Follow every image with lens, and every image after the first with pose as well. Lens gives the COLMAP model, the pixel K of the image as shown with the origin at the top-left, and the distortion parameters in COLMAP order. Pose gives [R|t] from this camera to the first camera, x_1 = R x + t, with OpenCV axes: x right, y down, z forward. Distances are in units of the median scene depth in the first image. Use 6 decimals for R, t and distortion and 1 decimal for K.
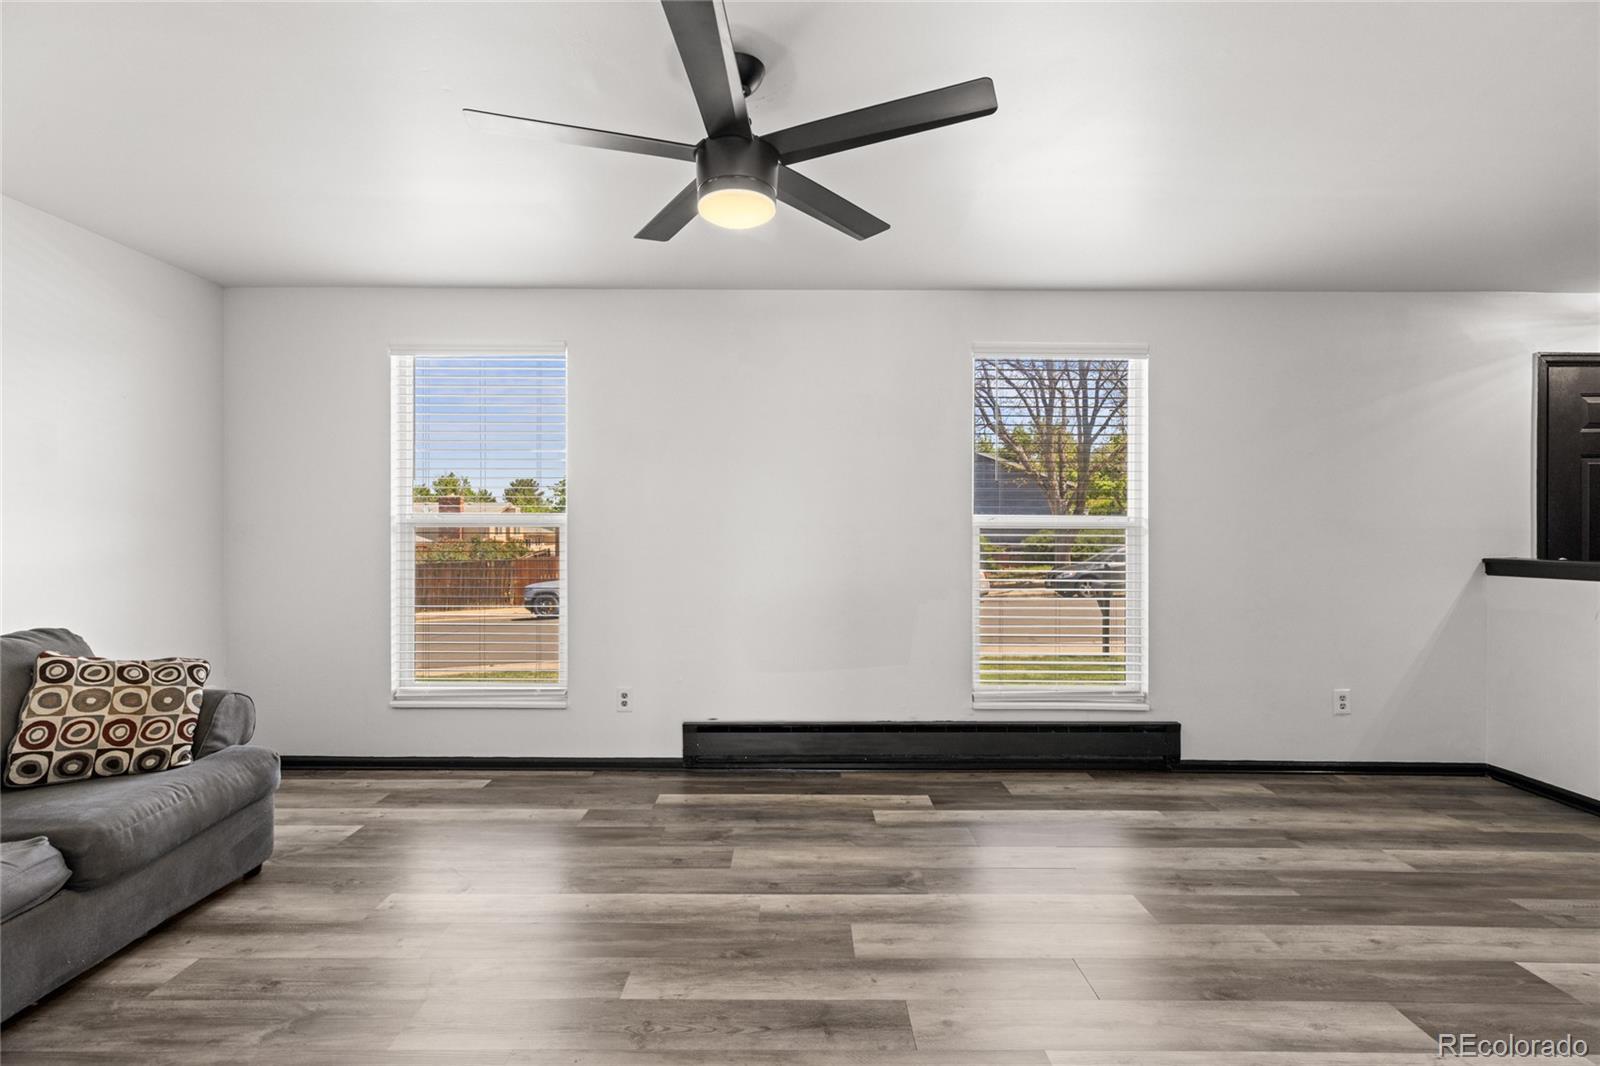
lens RADIAL K [[722.6, 0, 794.6], [0, 722.6, 533.8], [0, 0, 1]] dist [0.002626, 0.000763]
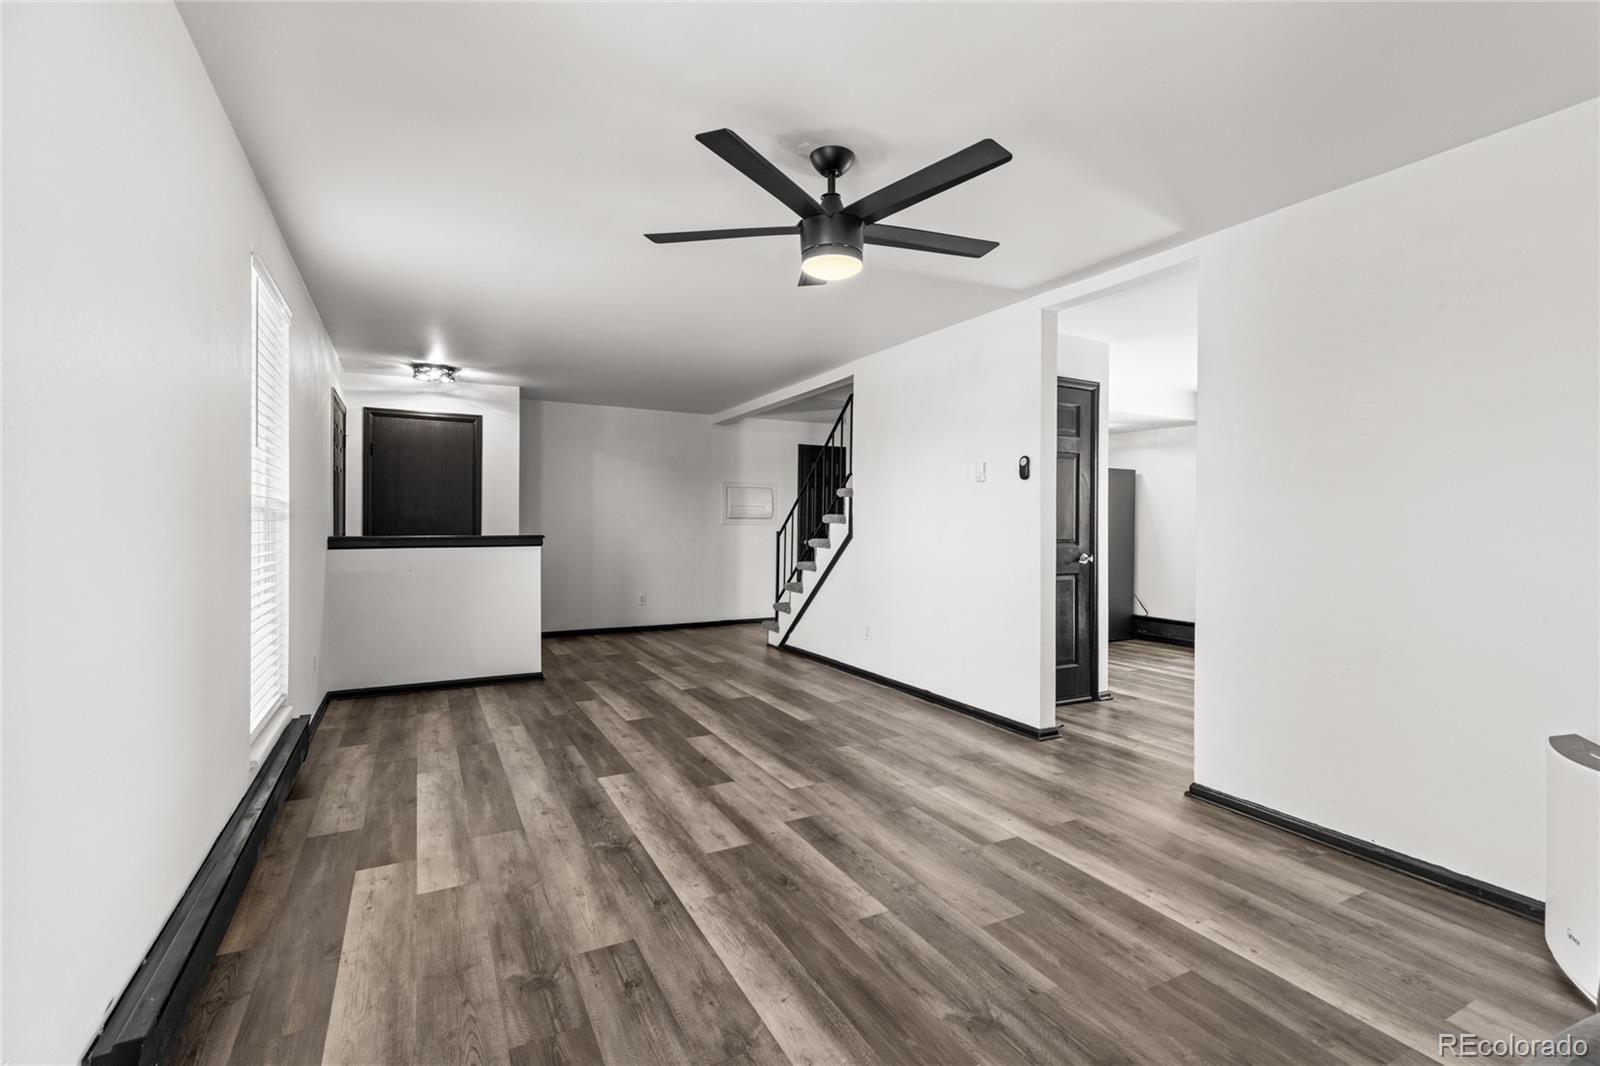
lens RADIAL K [[736.8, 0, 800.0], [0, 736.8, 533.0], [0, 0, 1]] dist [0.009341, -0.000056]
pose [[-0.469858, -0.016152, 0.882594, -0.874844], [0.000570, 0.999827, 0.018601, 0.003376], [-0.882742, 0.009243, -0.469767, 1.206216]]
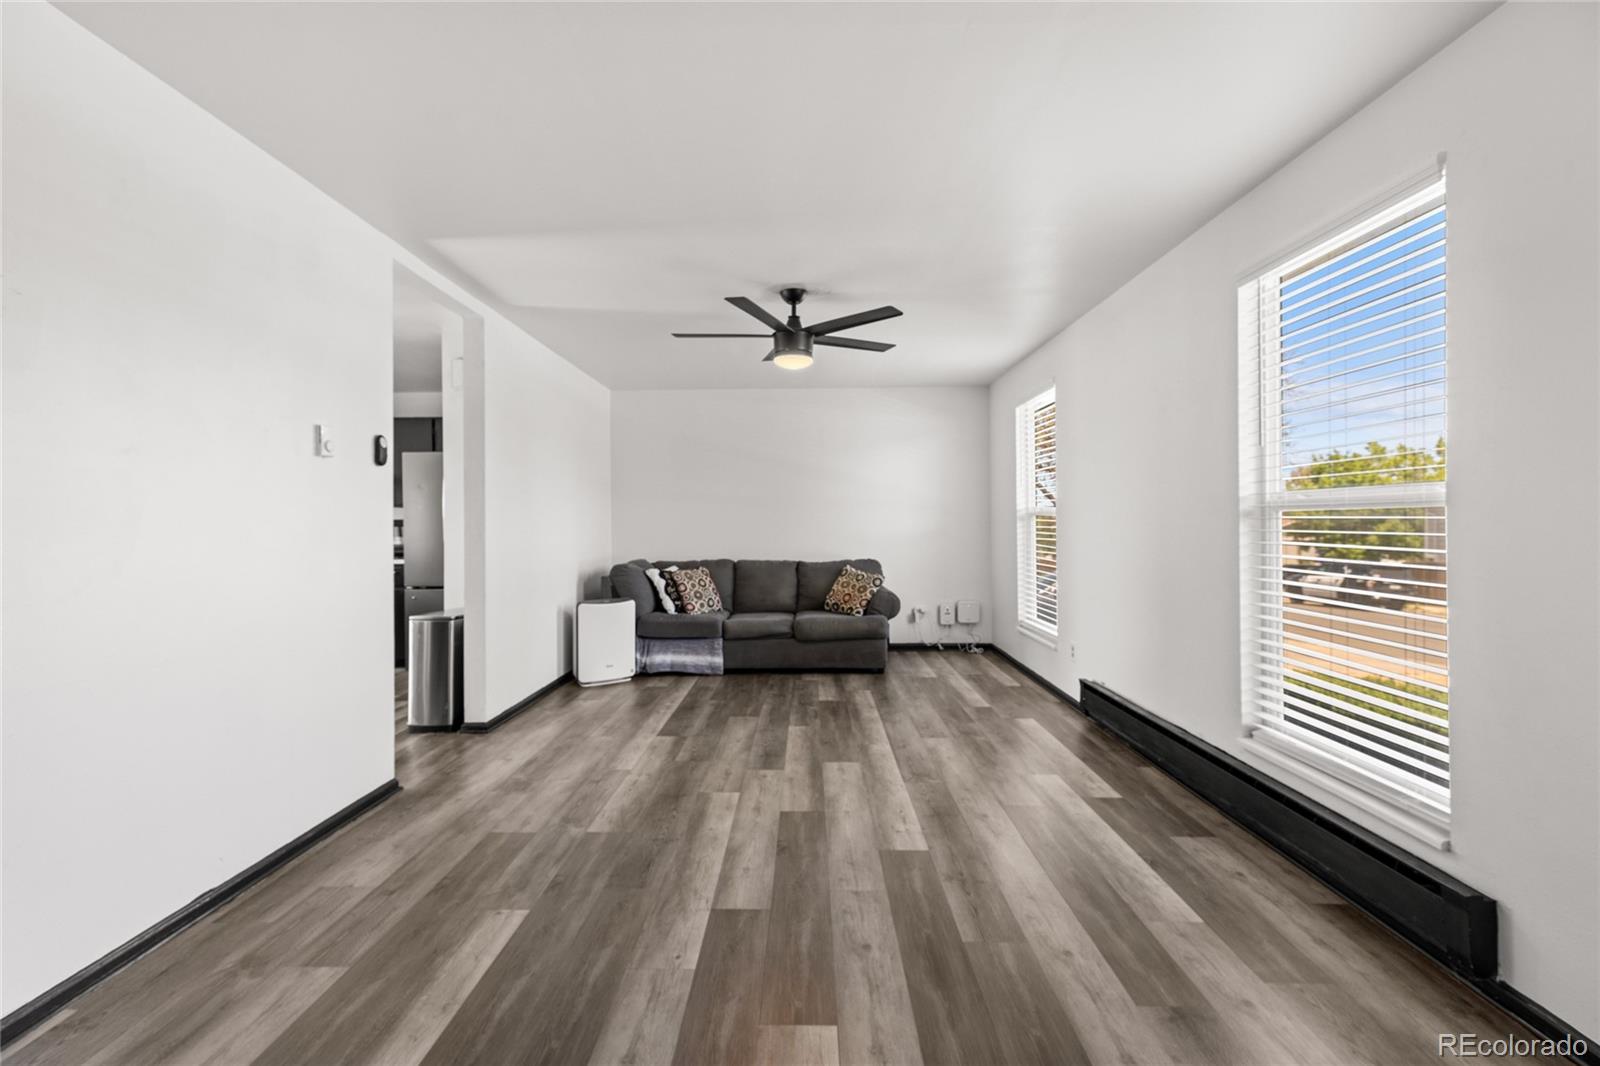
lens RADIAL K [[708.7, 0, 798.8], [0, 708.7, 519.6], [0, 0, 1]] dist [0.003376, 0.000716]
pose [[-0.005161, -0.007387, -0.999959, 1.400257], [-0.000712, 0.999972, -0.007384, 0.012935], [0.999986, 0.000674, -0.005166, 0.743615]]
